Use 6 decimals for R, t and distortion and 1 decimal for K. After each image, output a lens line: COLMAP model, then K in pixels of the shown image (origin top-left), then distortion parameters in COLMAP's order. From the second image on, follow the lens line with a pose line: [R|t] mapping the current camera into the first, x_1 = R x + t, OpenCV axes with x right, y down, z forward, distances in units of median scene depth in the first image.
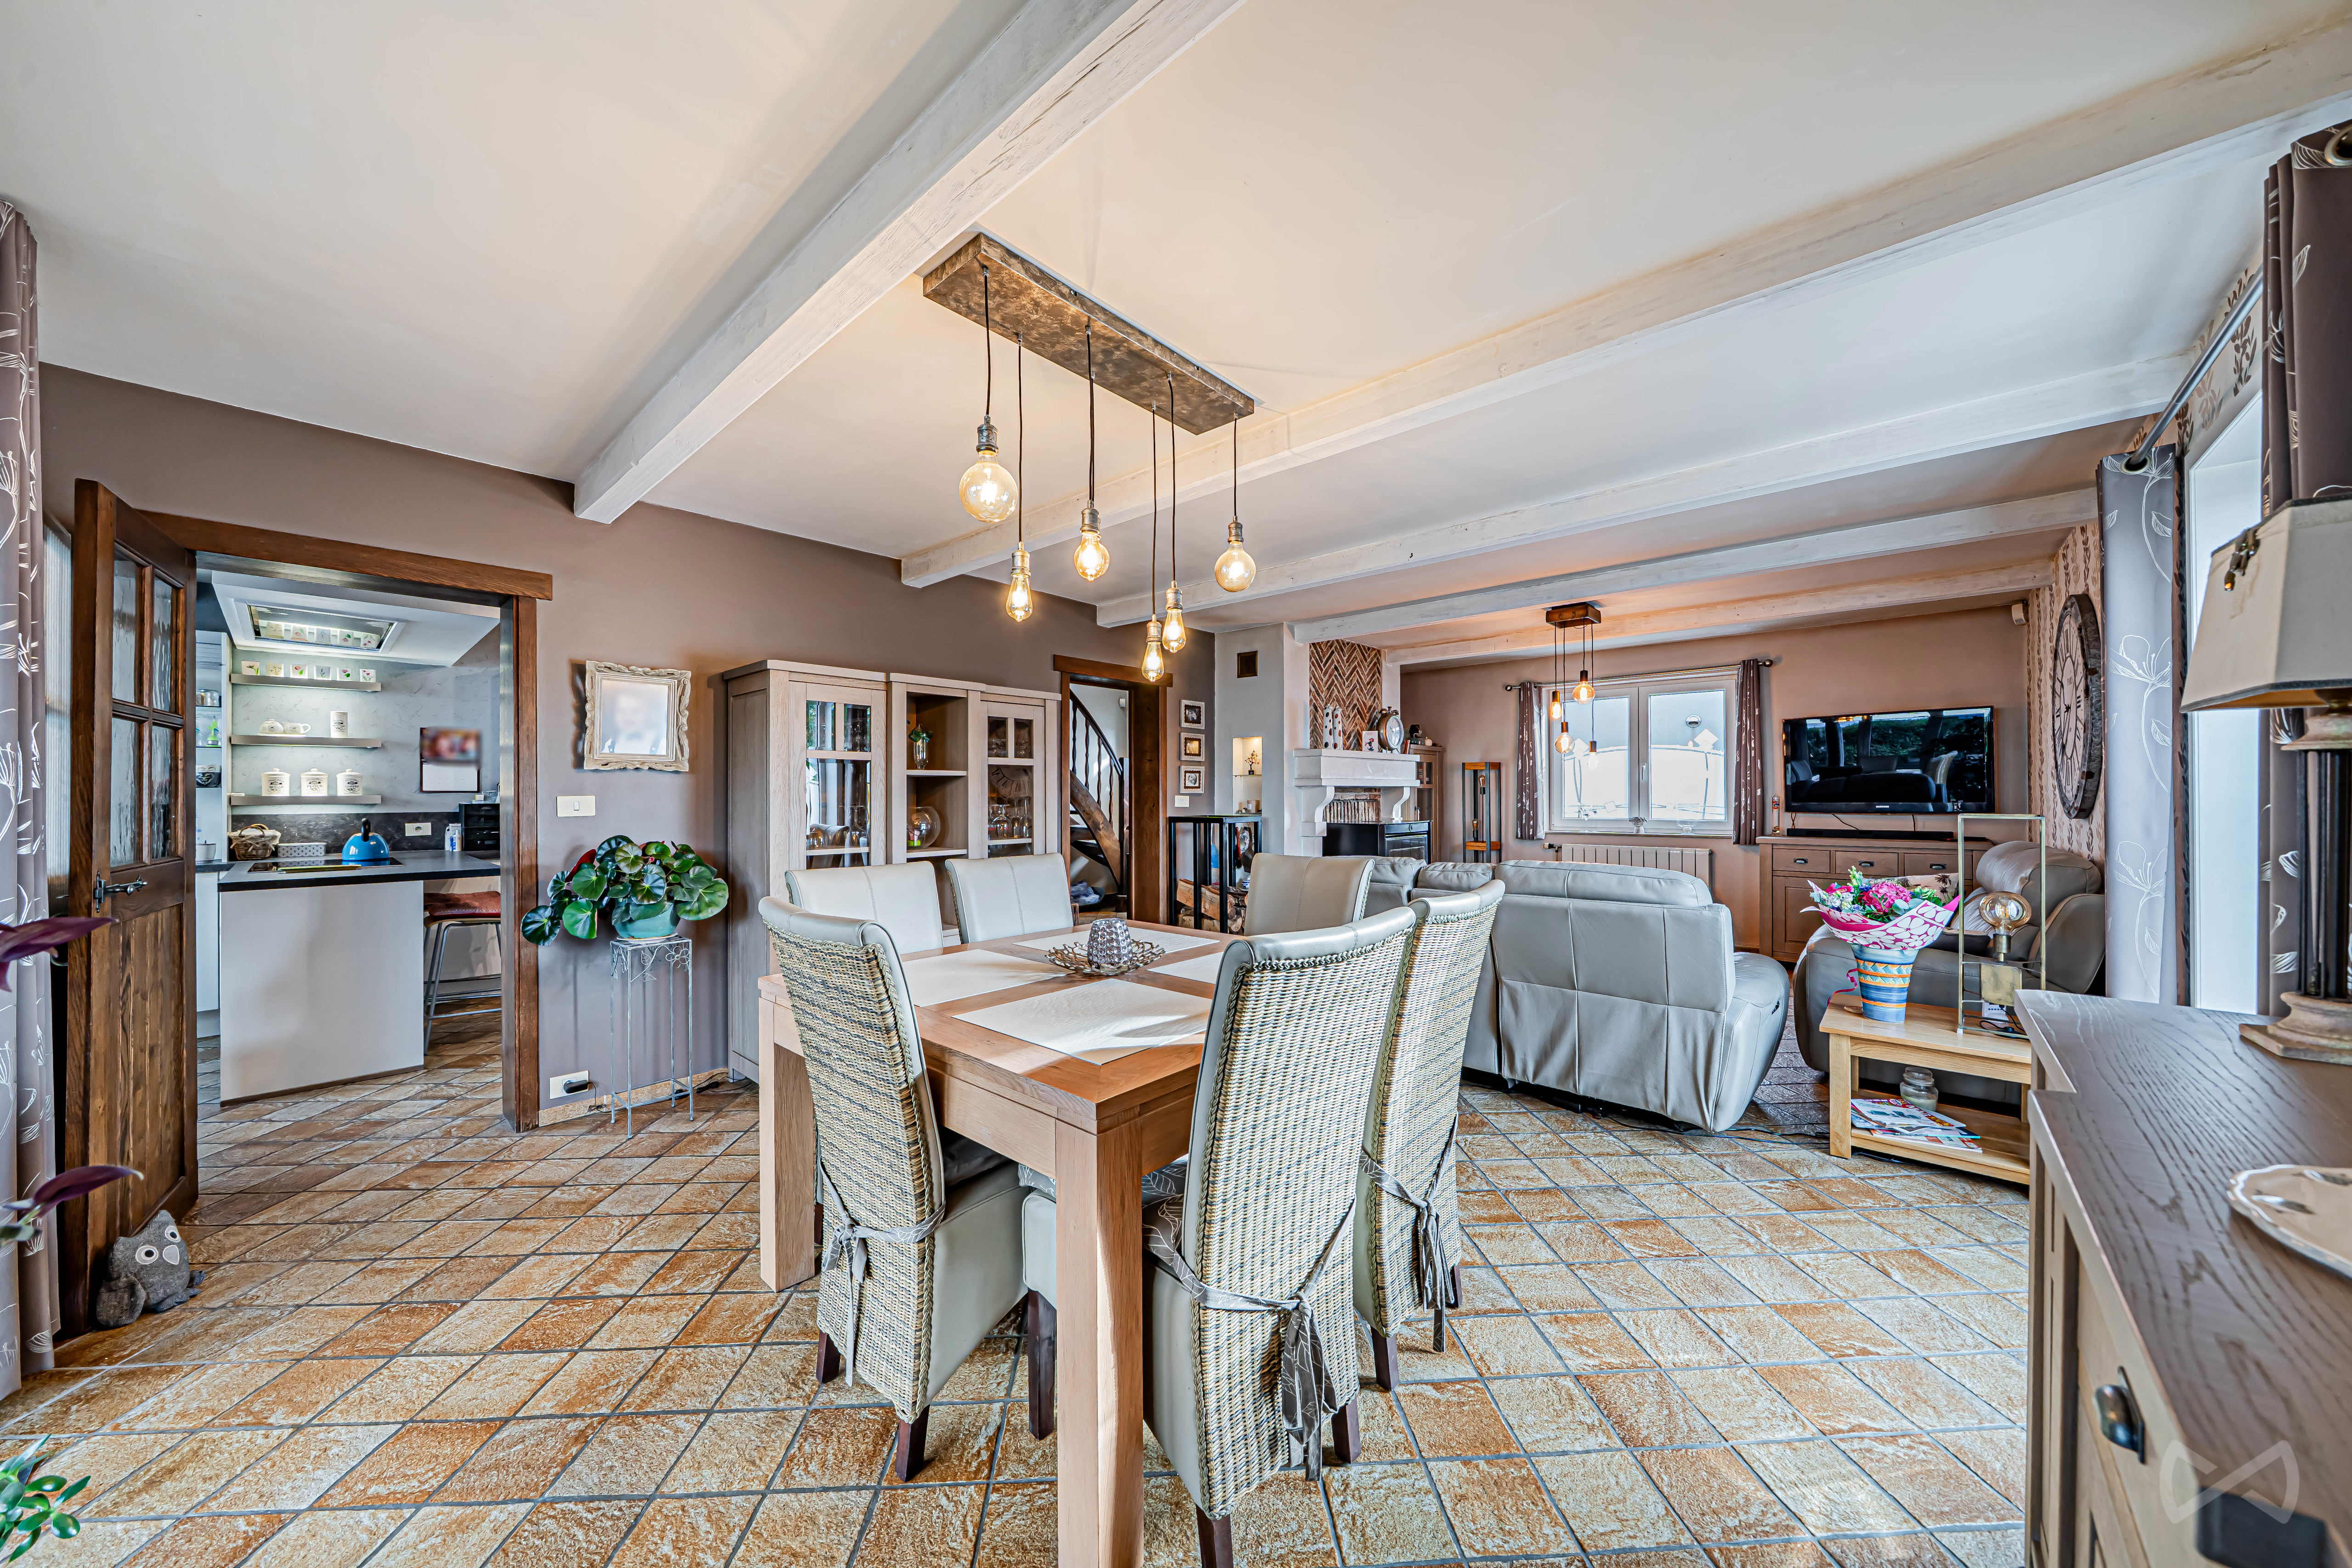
lens RADIAL K [[795.4, 0, 1184.6], [0, 795.4, 791.8], [0, 0, 1]] dist [-0.009405, -0.000170]
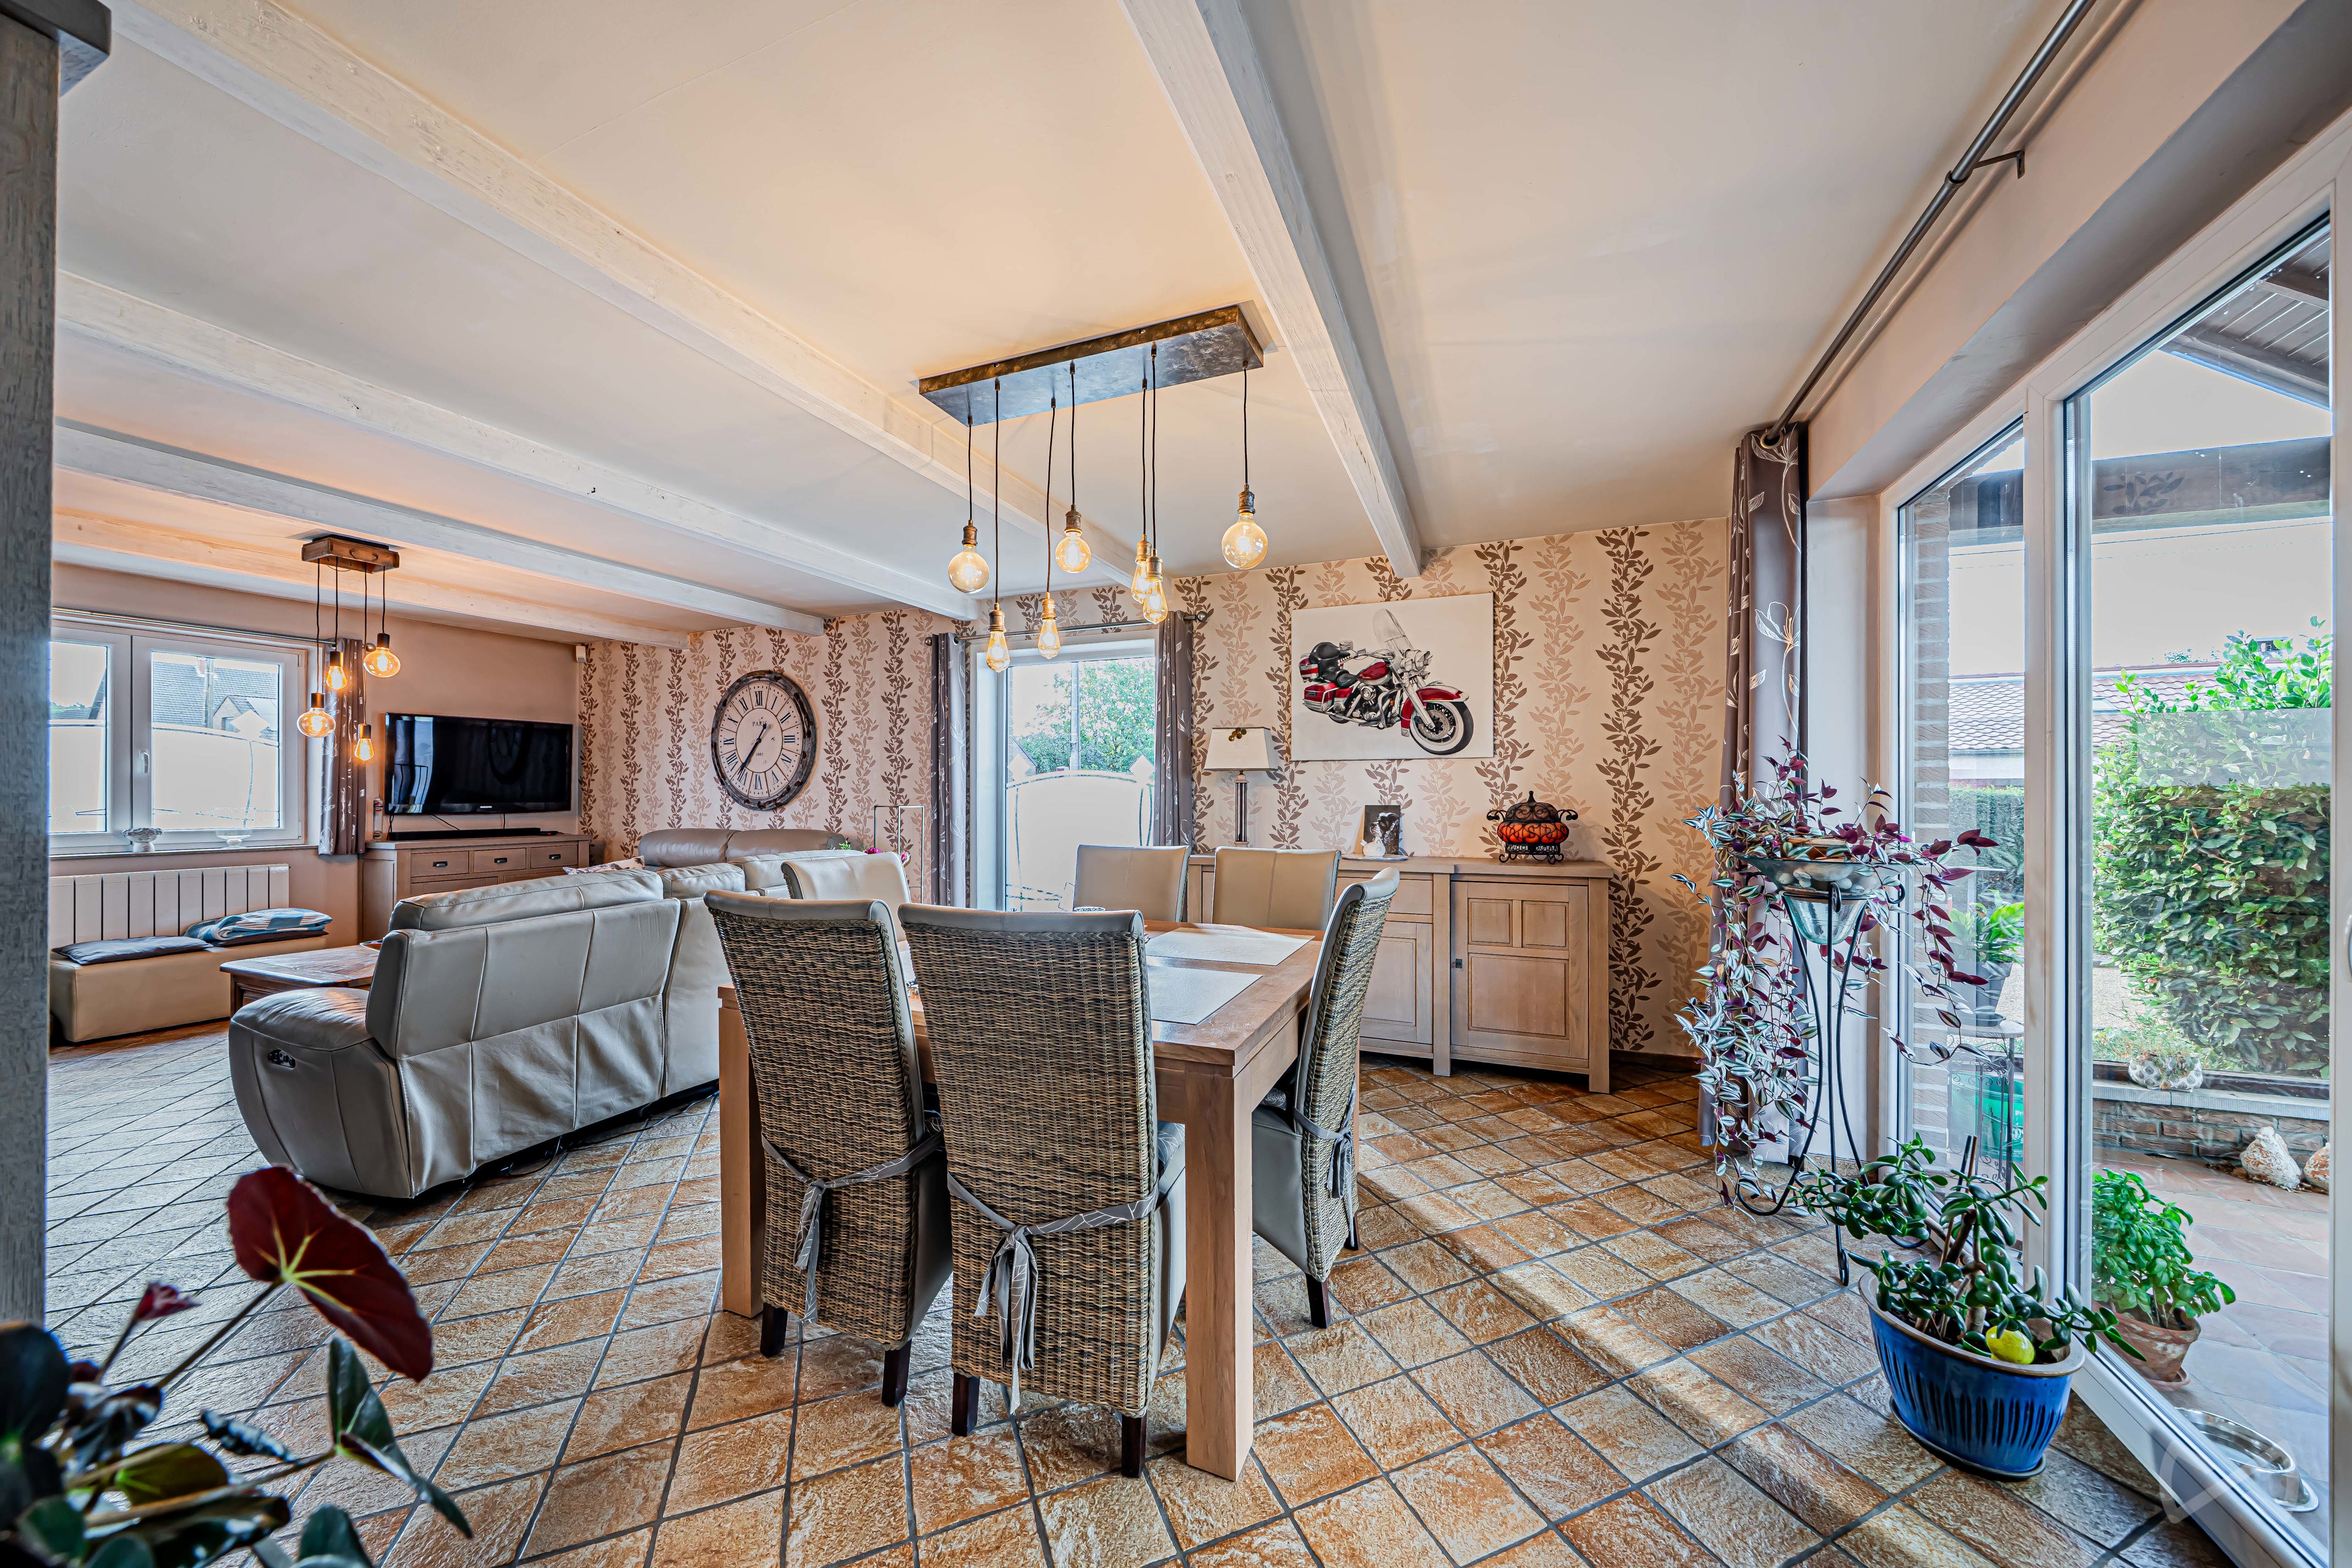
lens RADIAL K [[795.5, 0, 1184.6], [0, 795.5, 791.8], [0, 0, 1]] dist [-0.009405, -0.000170]
pose [[-0.327962, 0.009150, 0.944647, -0.454471], [-0.003979, 0.999931, -0.011066, 0.006784], [-0.944683, -0.007388, -0.327903, 0.490415]]
